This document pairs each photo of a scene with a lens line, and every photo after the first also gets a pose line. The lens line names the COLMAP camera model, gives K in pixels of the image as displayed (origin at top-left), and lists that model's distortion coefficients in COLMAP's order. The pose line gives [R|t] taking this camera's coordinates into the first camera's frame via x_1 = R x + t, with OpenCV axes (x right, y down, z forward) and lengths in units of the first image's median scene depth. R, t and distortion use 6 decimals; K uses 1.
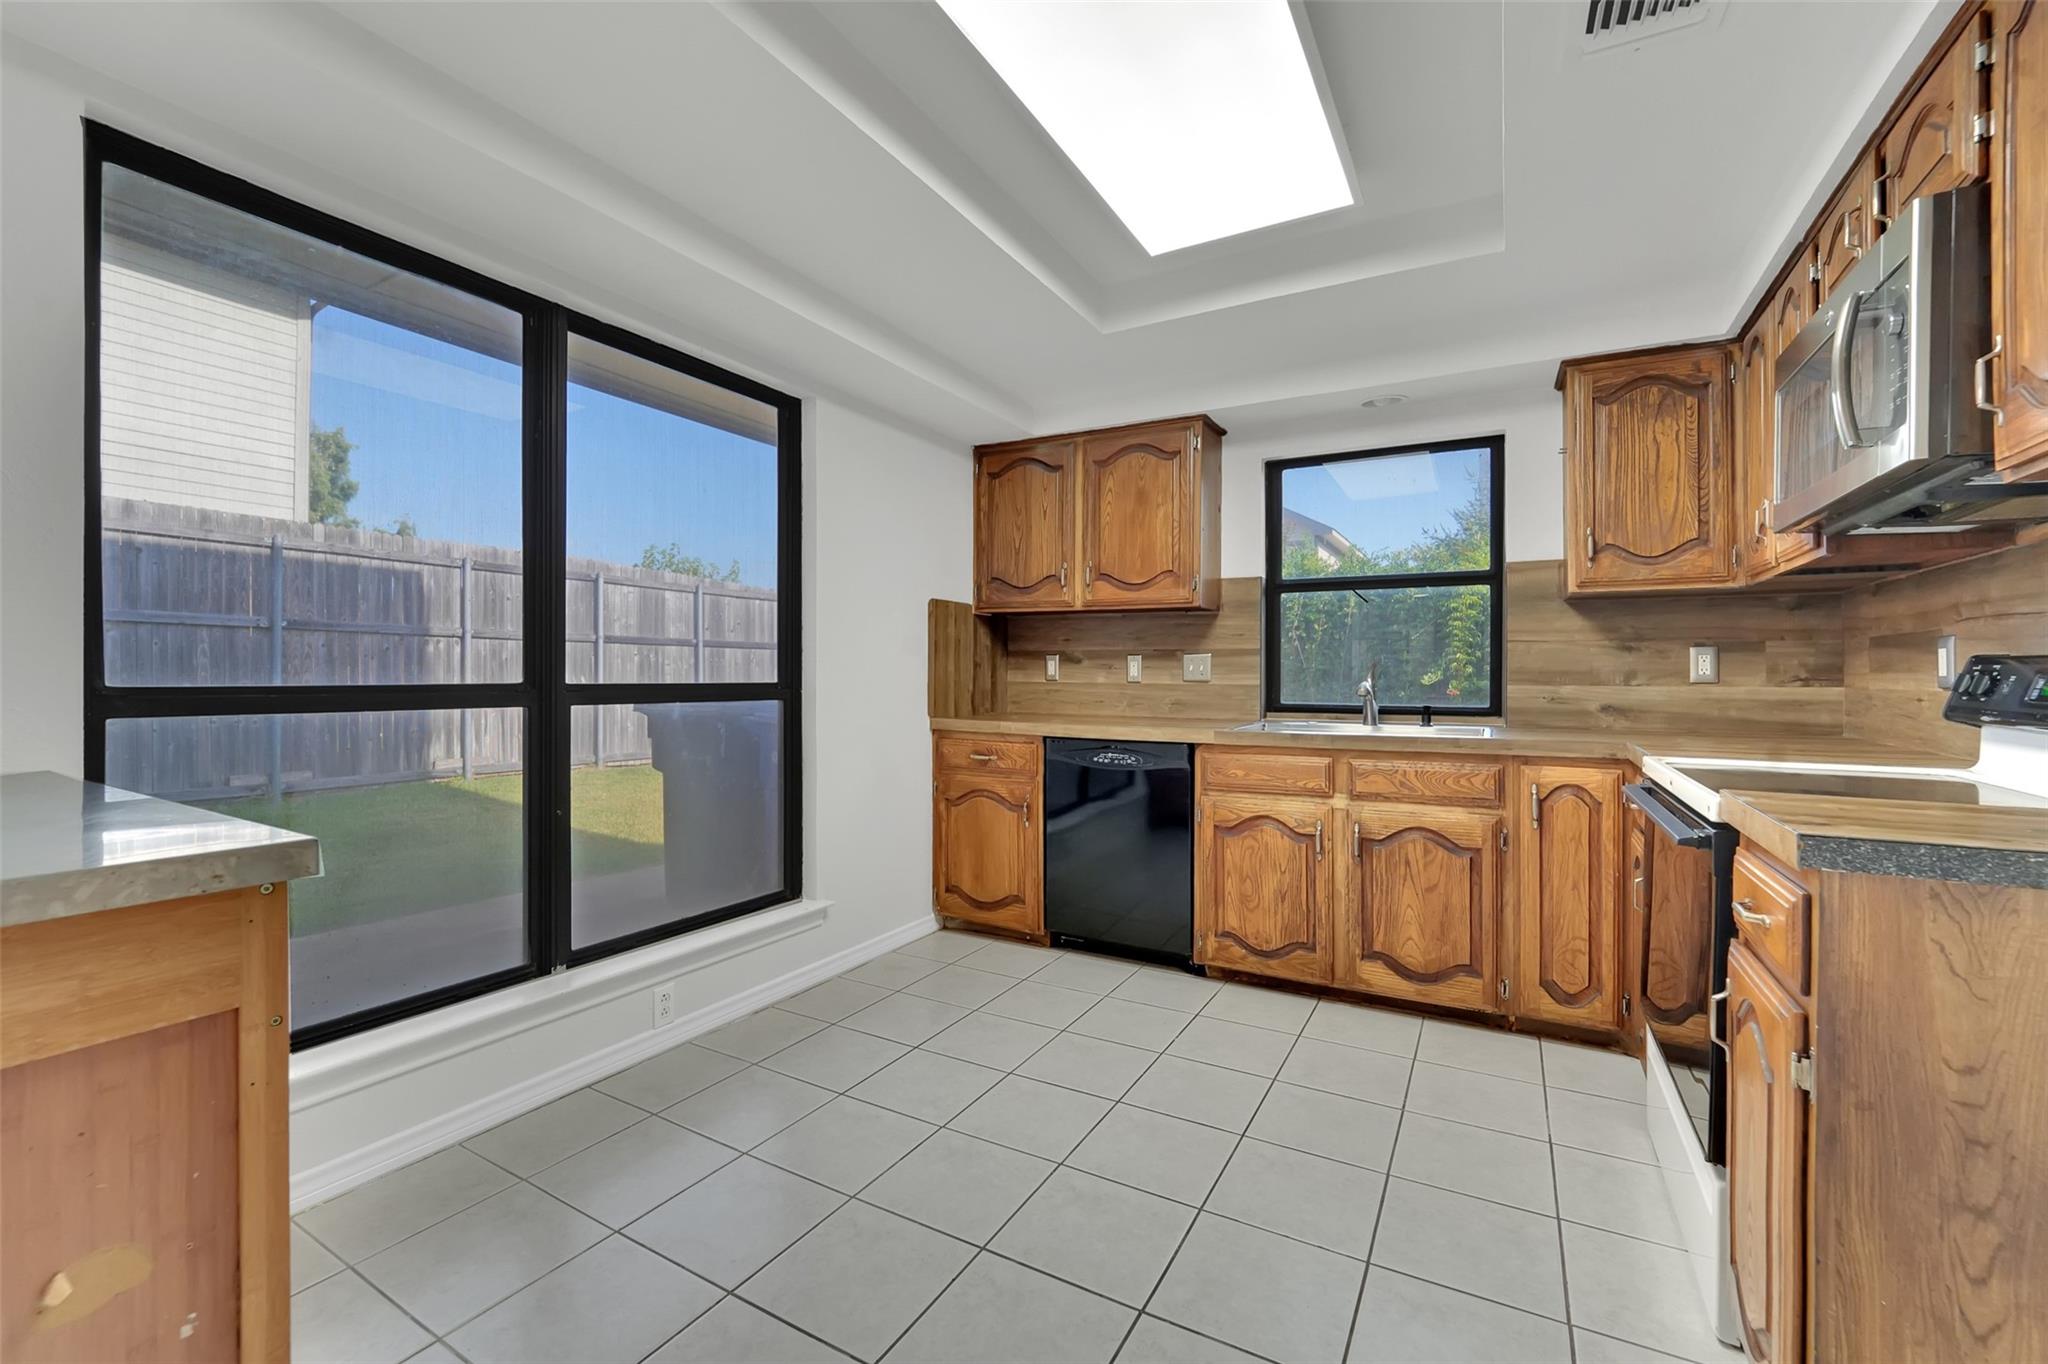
lens RADIAL K [[836.7, 0, 1017.2], [0, 836.7, 677.2], [0, 0, 1]] dist [0.003139, -0.011060]
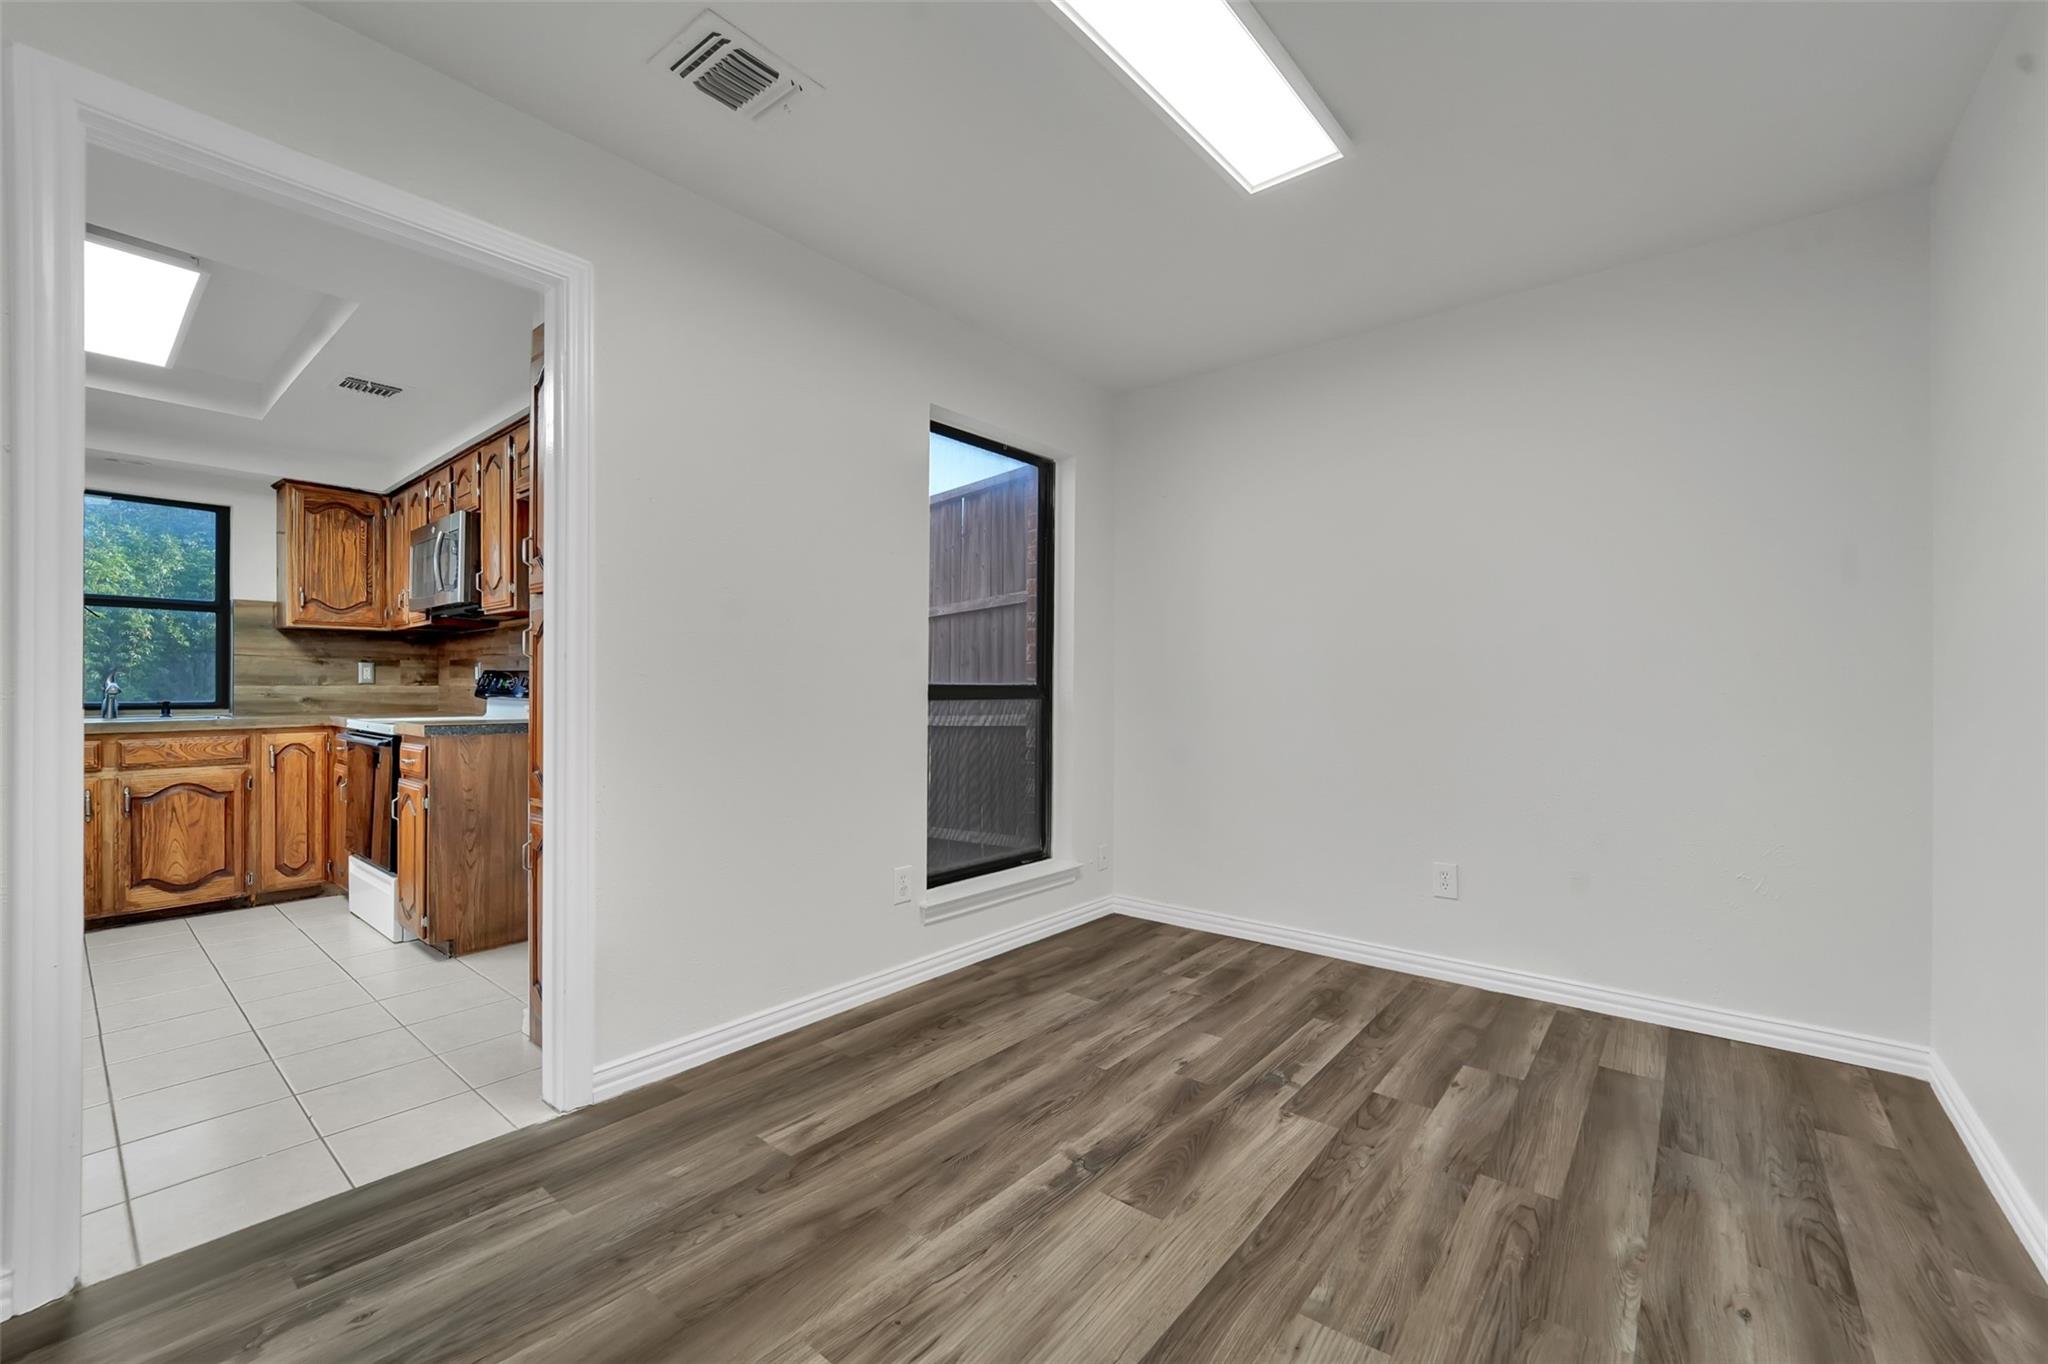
lens RADIAL K [[836.7, 0, 1017.2], [0, 836.7, 677.2], [0, 0, 1]] dist [0.003139, -0.011060]
pose [[0.183011, 0.007911, 0.983079, -0.668510], [0.003249, 0.999957, -0.008651, 0.014127], [-0.983106, 0.004777, 0.182977, -0.679486]]
